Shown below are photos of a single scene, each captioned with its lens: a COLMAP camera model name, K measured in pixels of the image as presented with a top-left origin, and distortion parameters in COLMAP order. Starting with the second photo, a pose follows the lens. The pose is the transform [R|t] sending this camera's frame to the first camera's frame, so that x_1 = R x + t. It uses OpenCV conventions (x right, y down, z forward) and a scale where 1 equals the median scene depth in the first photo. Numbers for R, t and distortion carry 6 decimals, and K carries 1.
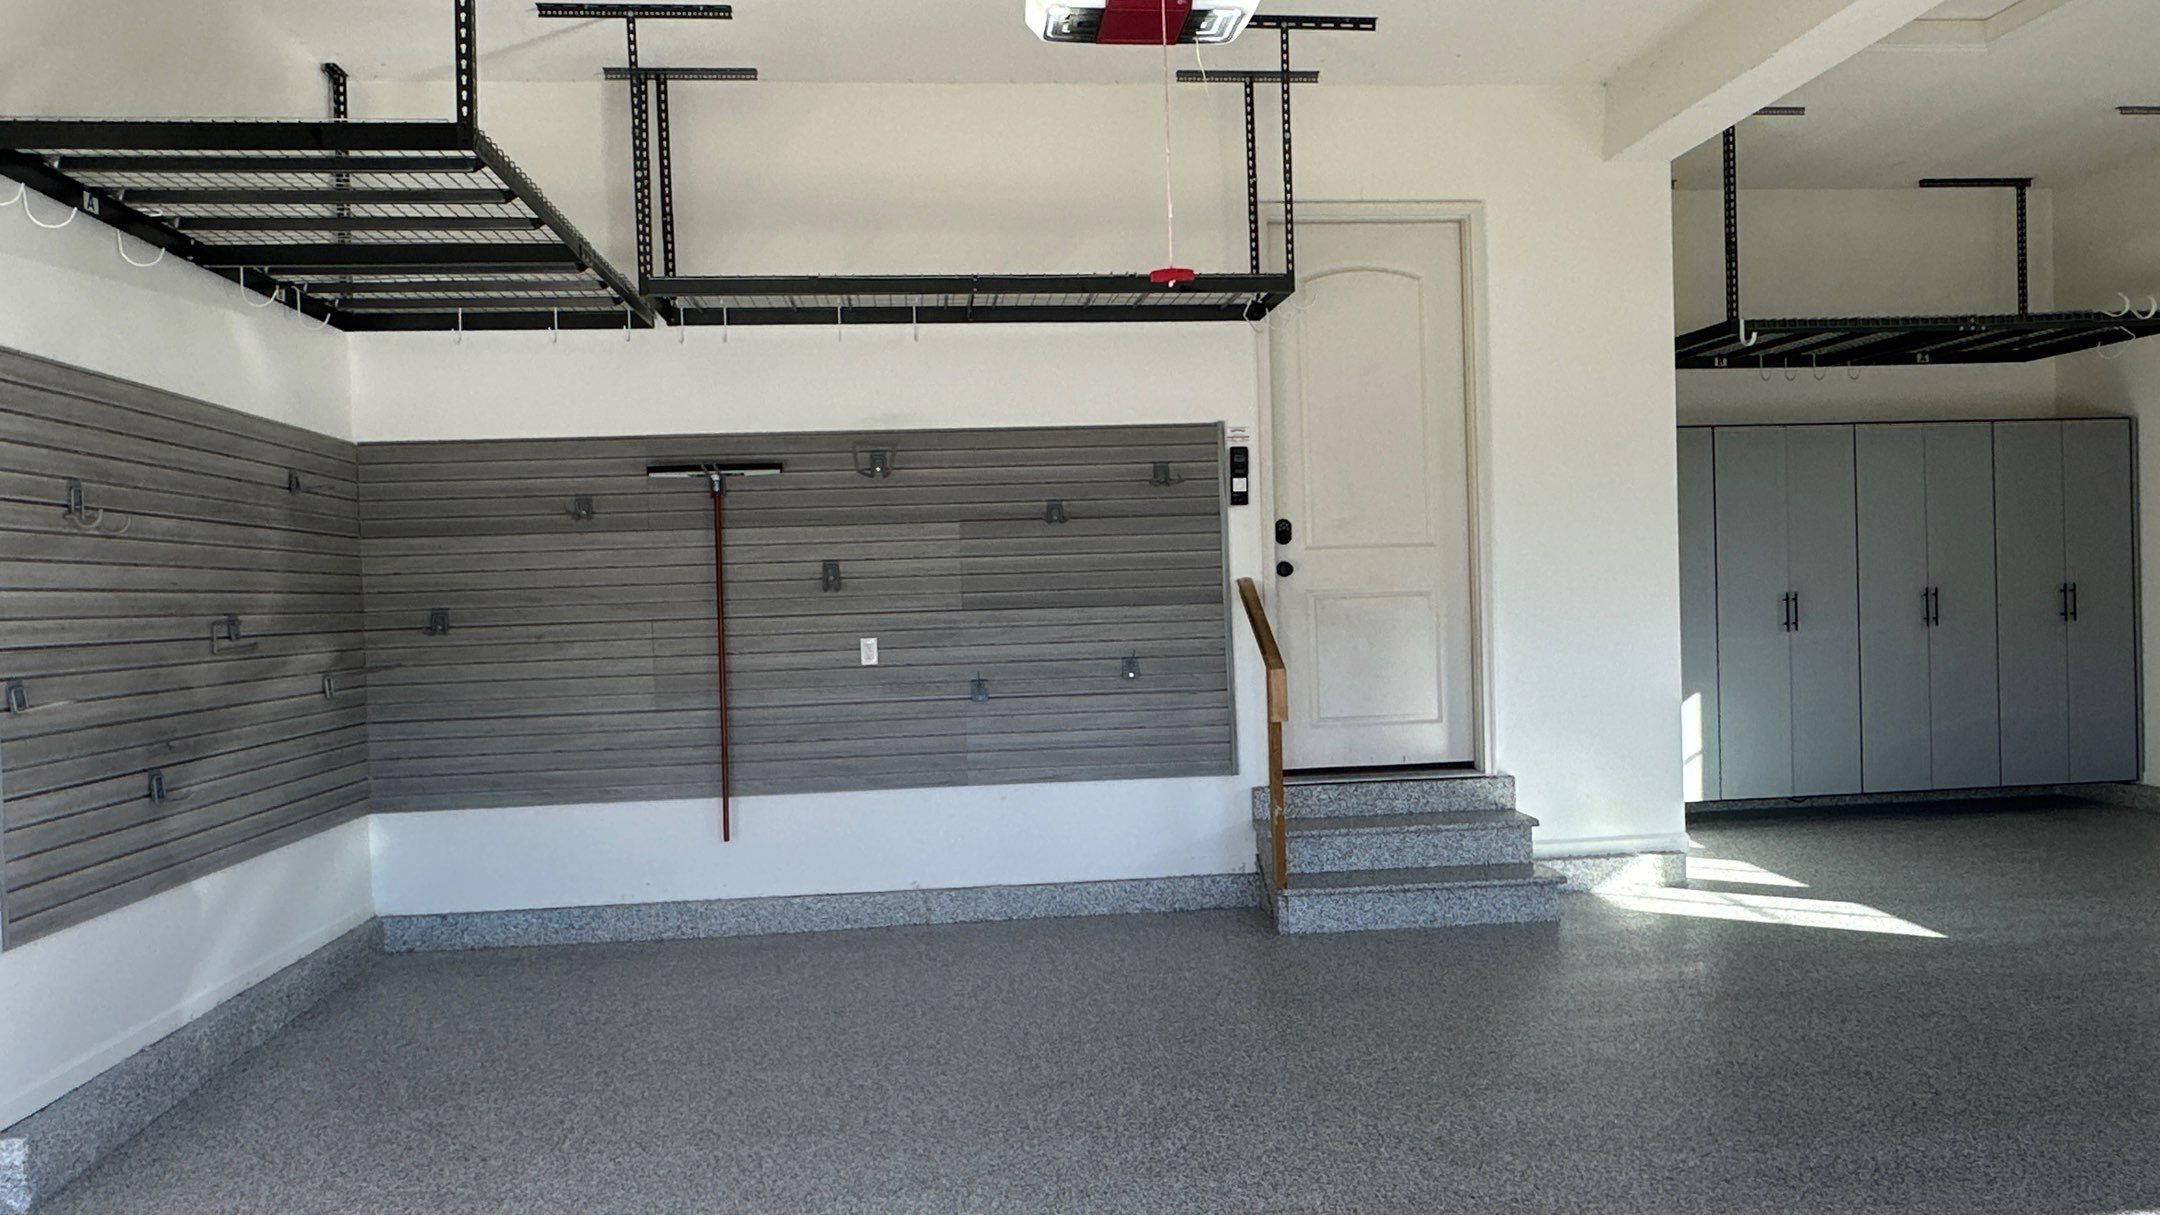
lens RADIAL K [[1477.7, 0, 1082.6], [0, 1477.7, 609.3], [0, 0, 1]] dist [-0.001364, -0.003408]
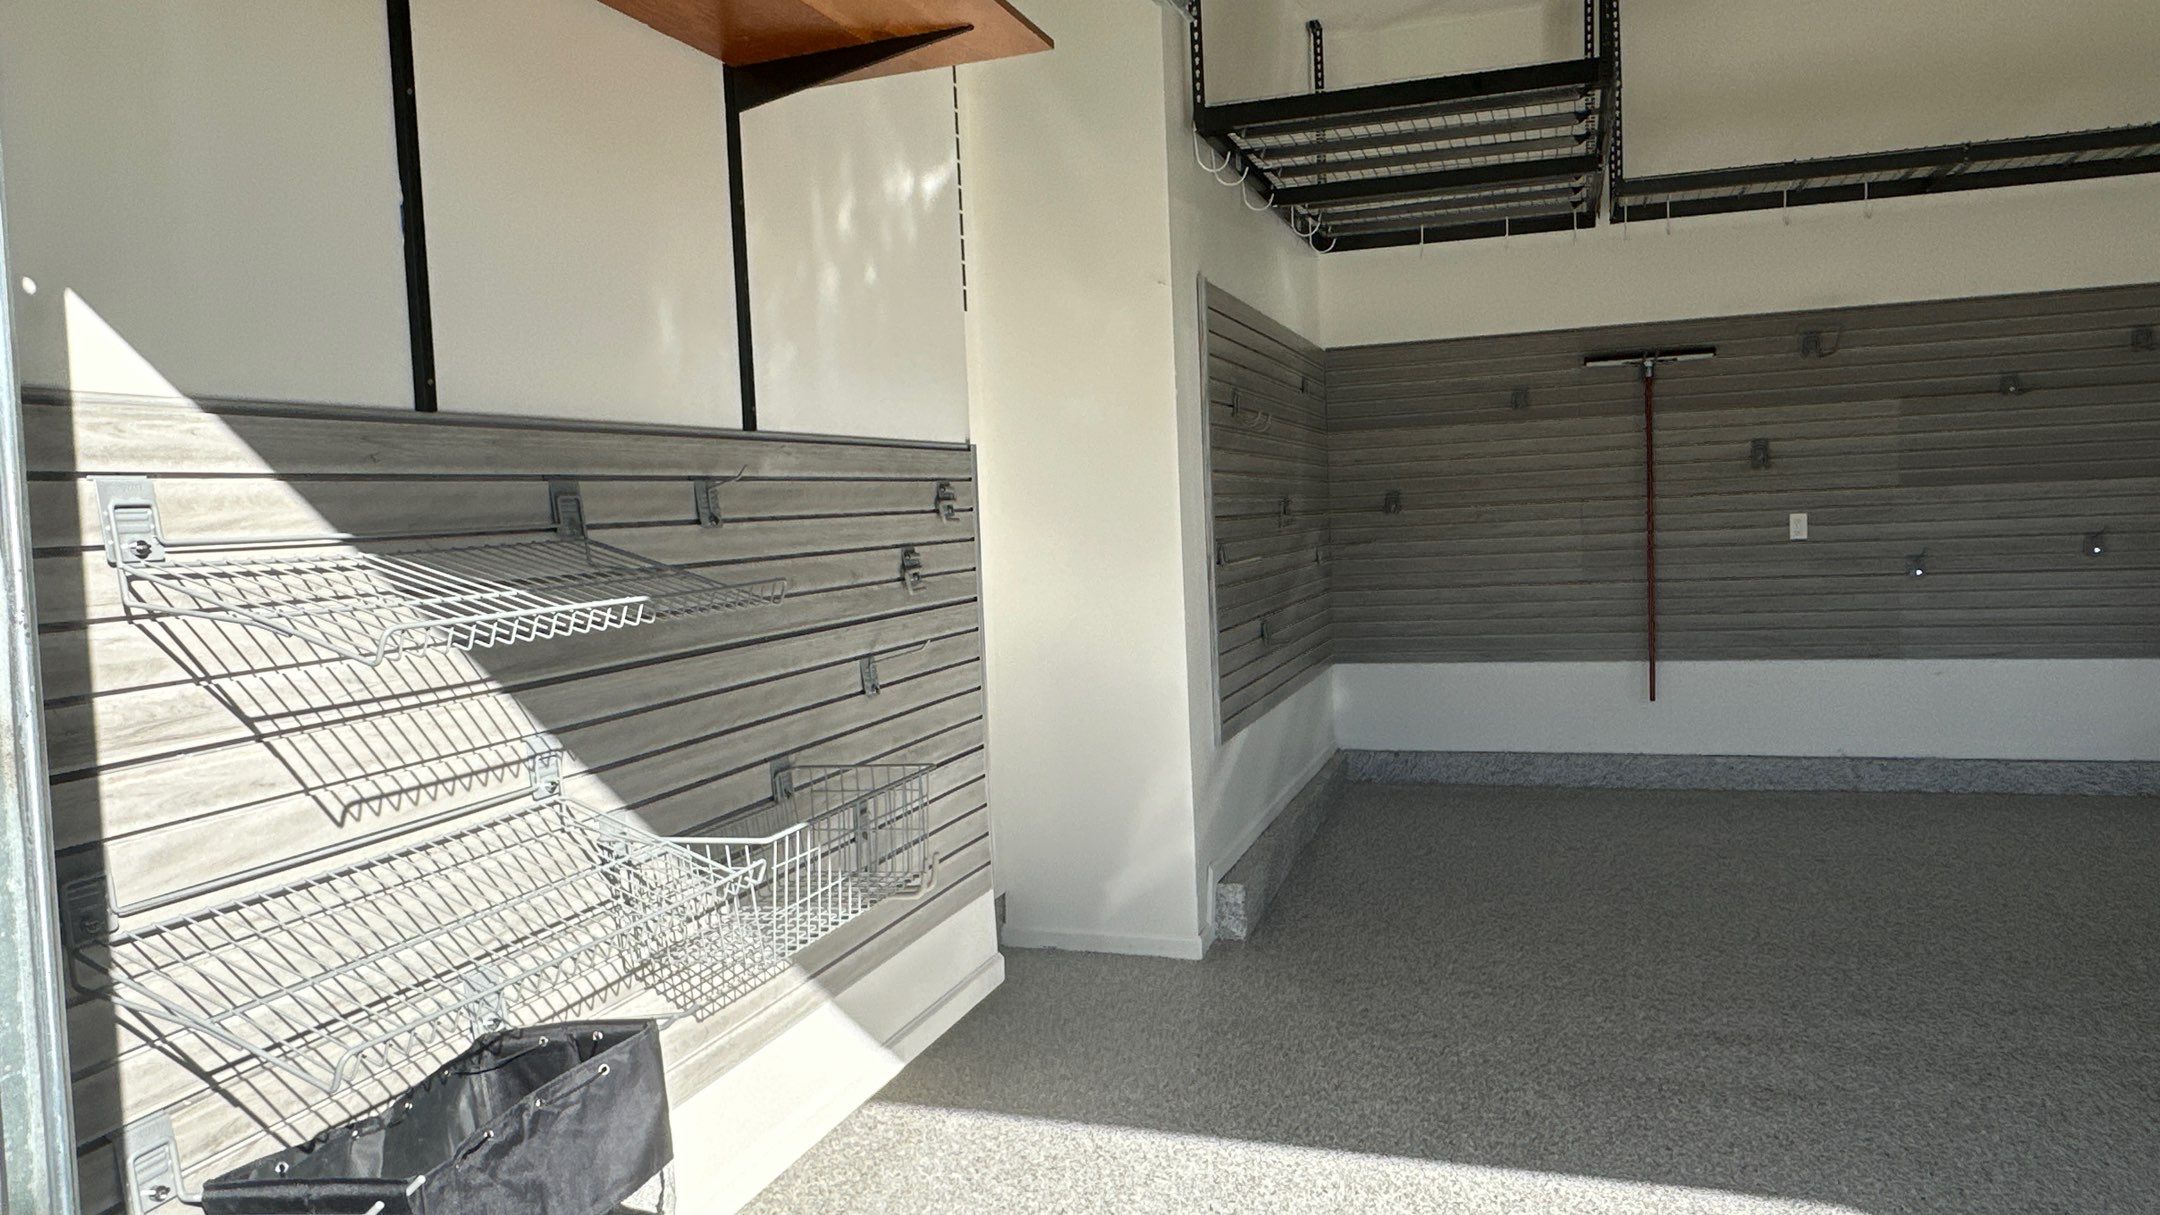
lens RADIAL K [[1433.9, 0, 1086.6], [0, 1433.9, 612.5], [0, 0, 1]] dist [-0.001313, -0.002745]
pose [[0.910196, 0.021843, -0.413602, -0.181988], [0.009362, 0.997268, 0.073270, 0.010197], [0.414072, -0.070562, 0.907505, -0.123465]]
